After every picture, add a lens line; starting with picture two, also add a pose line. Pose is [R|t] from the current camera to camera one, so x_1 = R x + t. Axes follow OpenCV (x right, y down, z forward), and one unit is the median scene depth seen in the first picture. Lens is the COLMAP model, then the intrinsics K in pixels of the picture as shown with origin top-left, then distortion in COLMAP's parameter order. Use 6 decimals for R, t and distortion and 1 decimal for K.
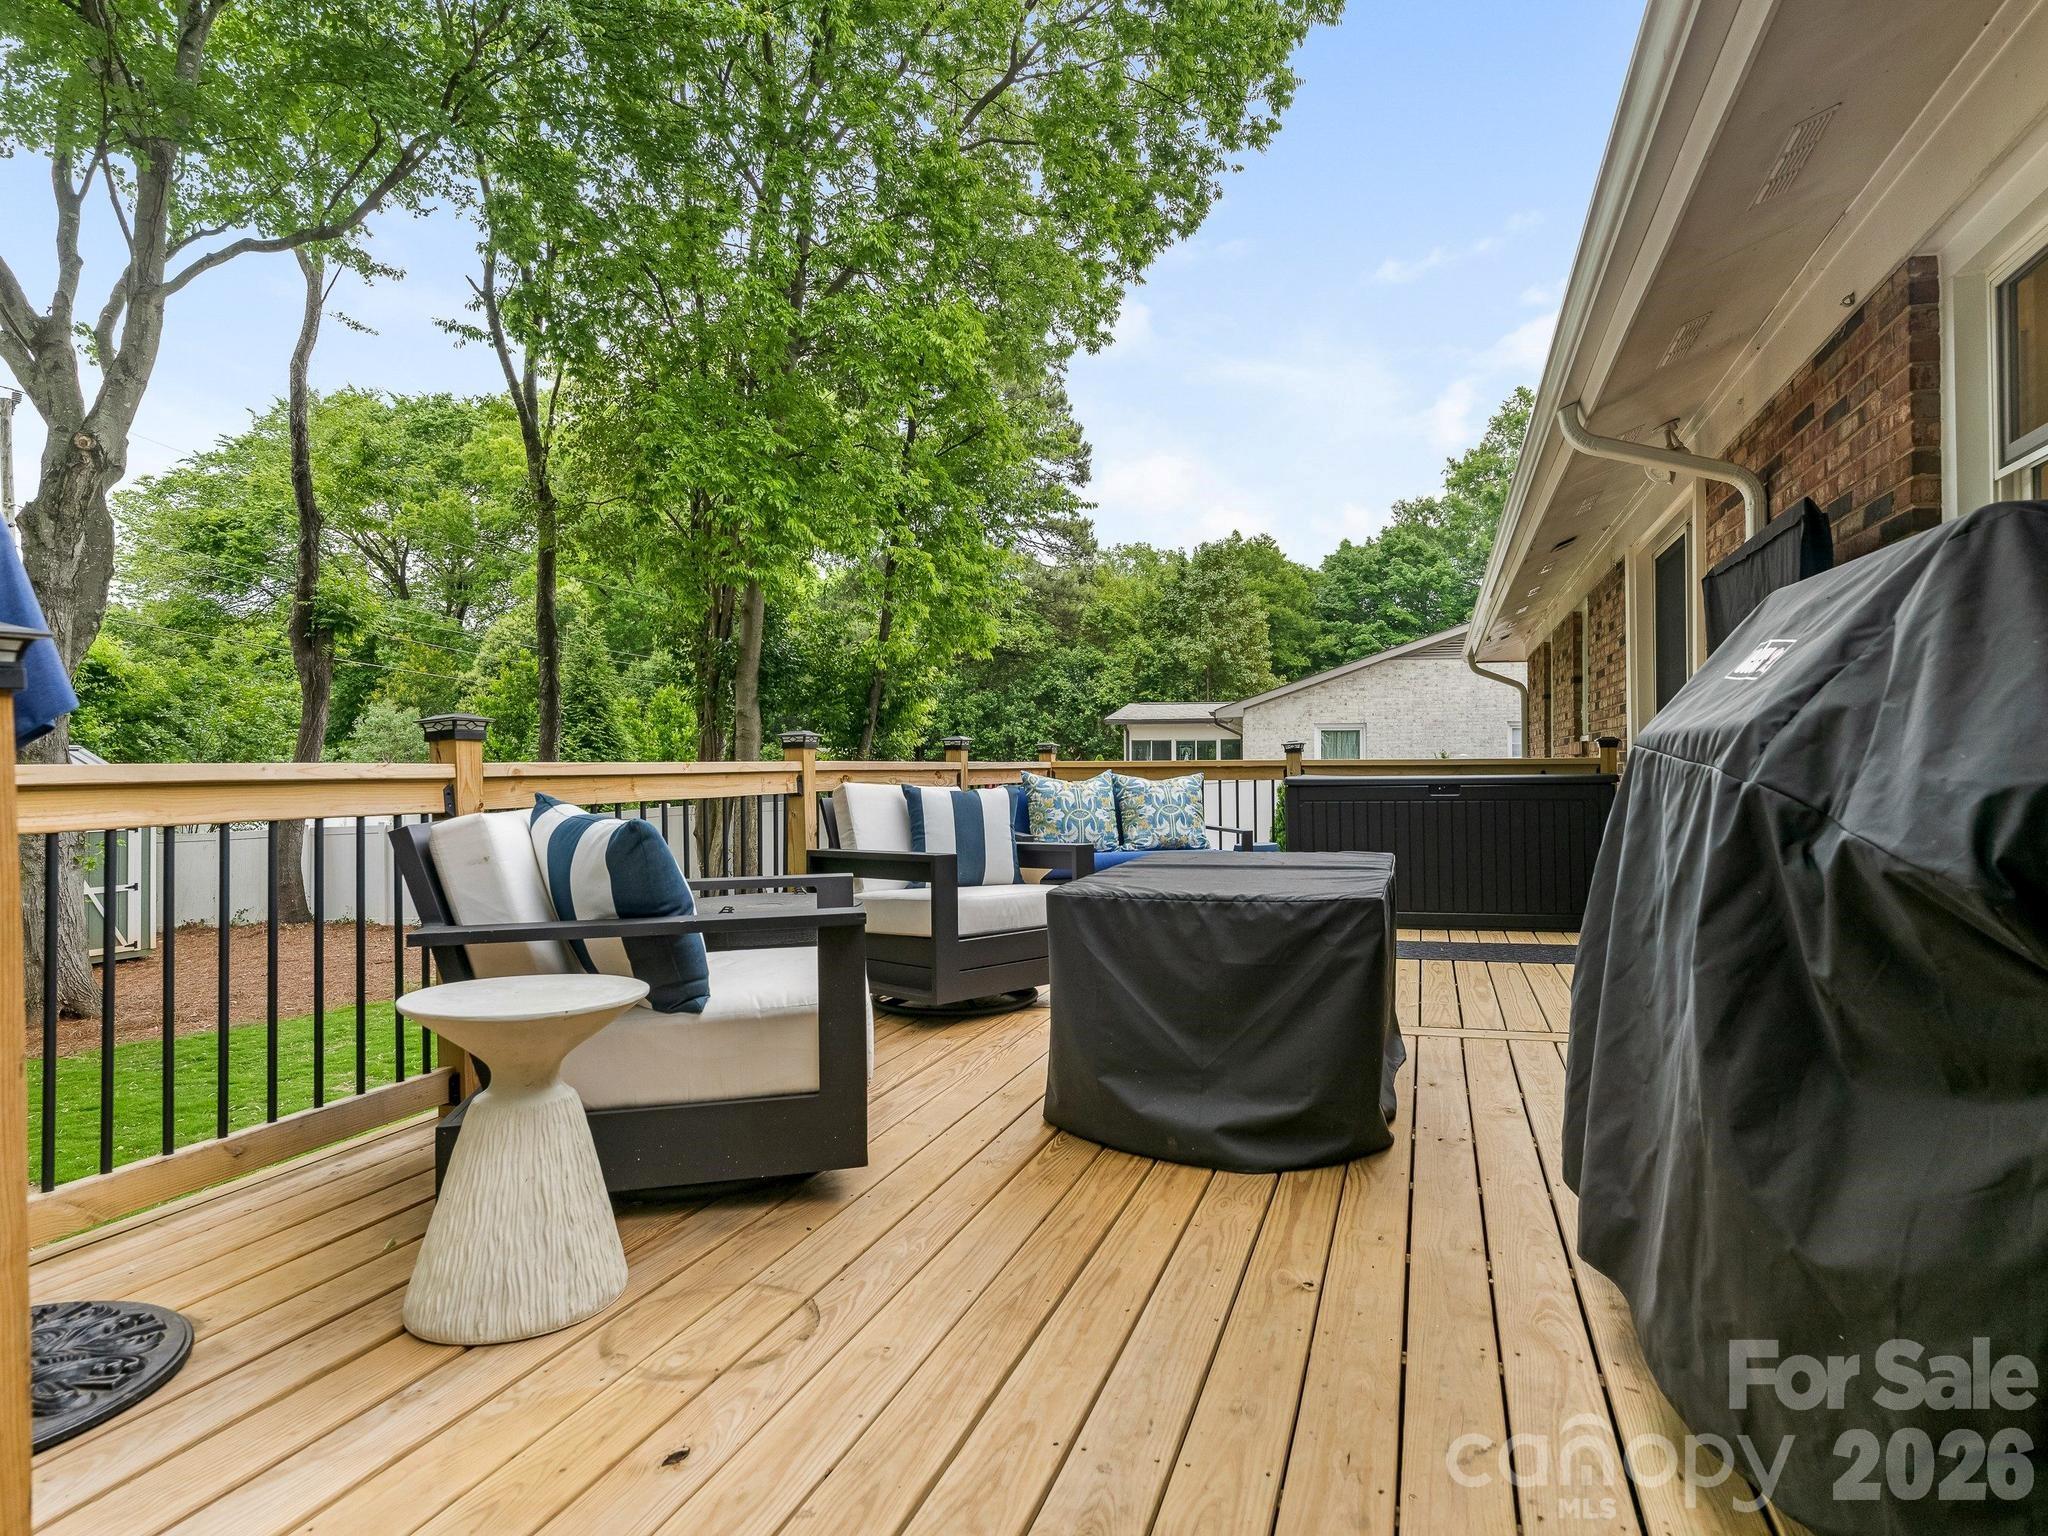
lens RADIAL K [[1202.4, 0, 1029.4], [0, 1202.4, 761.9], [0, 0, 1]] dist [-0.000552, 0.005677]
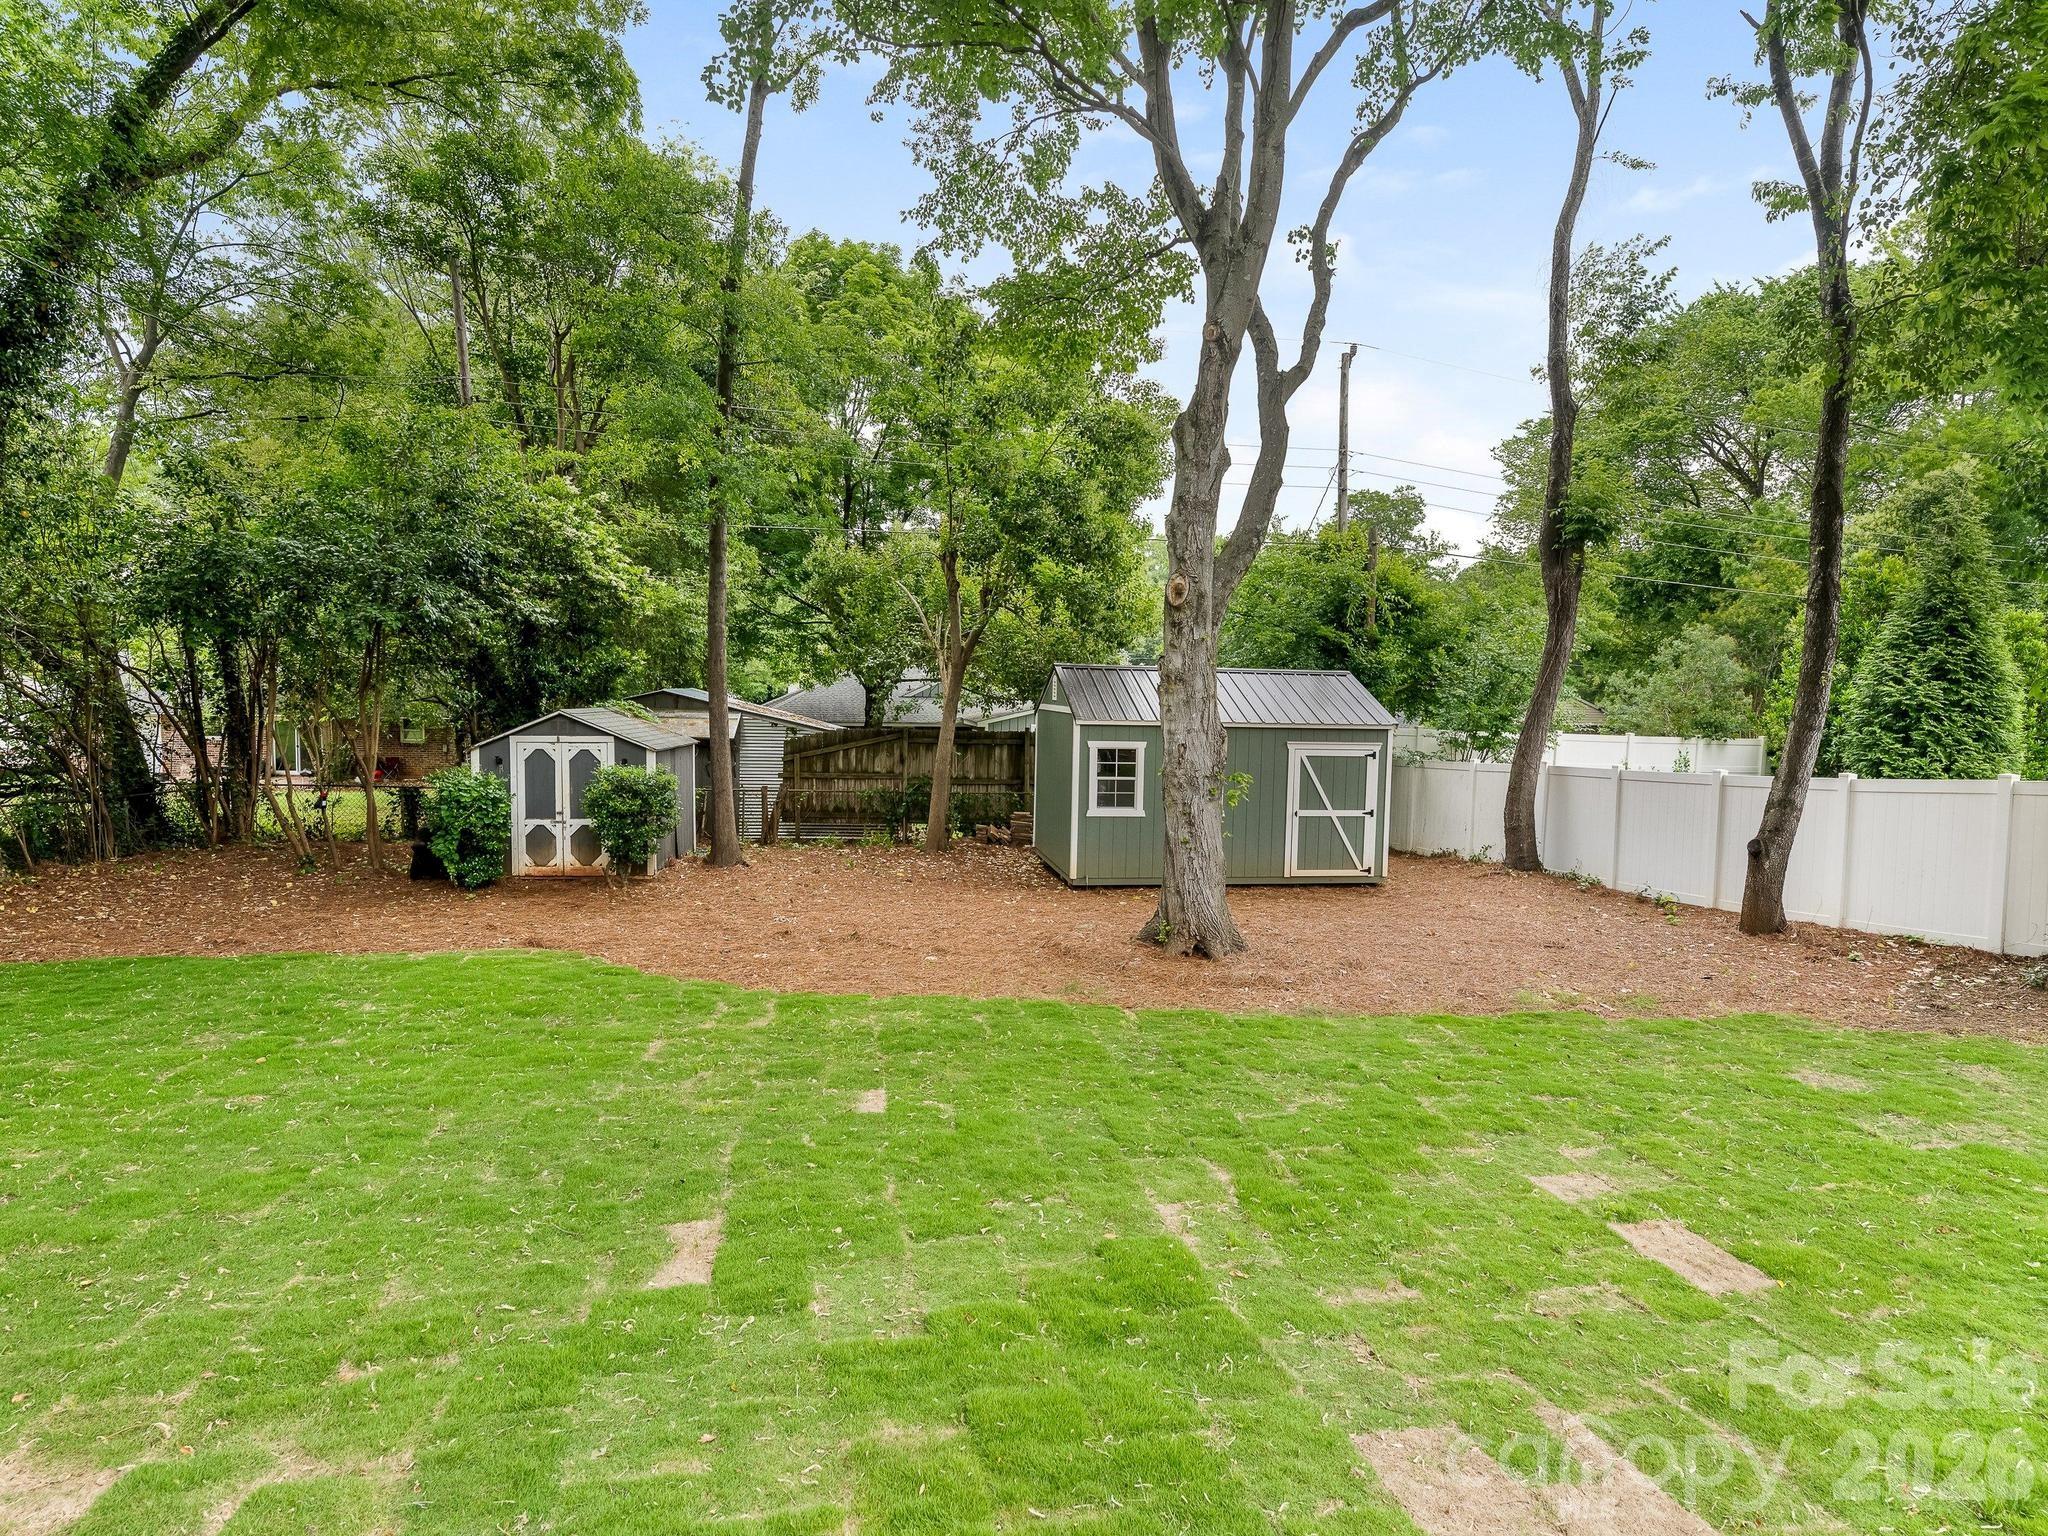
lens RADIAL K [[1202.4, 0, 1056.3], [0, 1202.4, 773.2], [0, 0, 1]] dist [-0.000552, 0.005677]
pose [[0.522451, 0.082817, -0.848638, -0.031829], [-0.022626, 0.996268, 0.083295, -0.005665], [0.852369, -0.024316, 0.522375, 0.226024]]
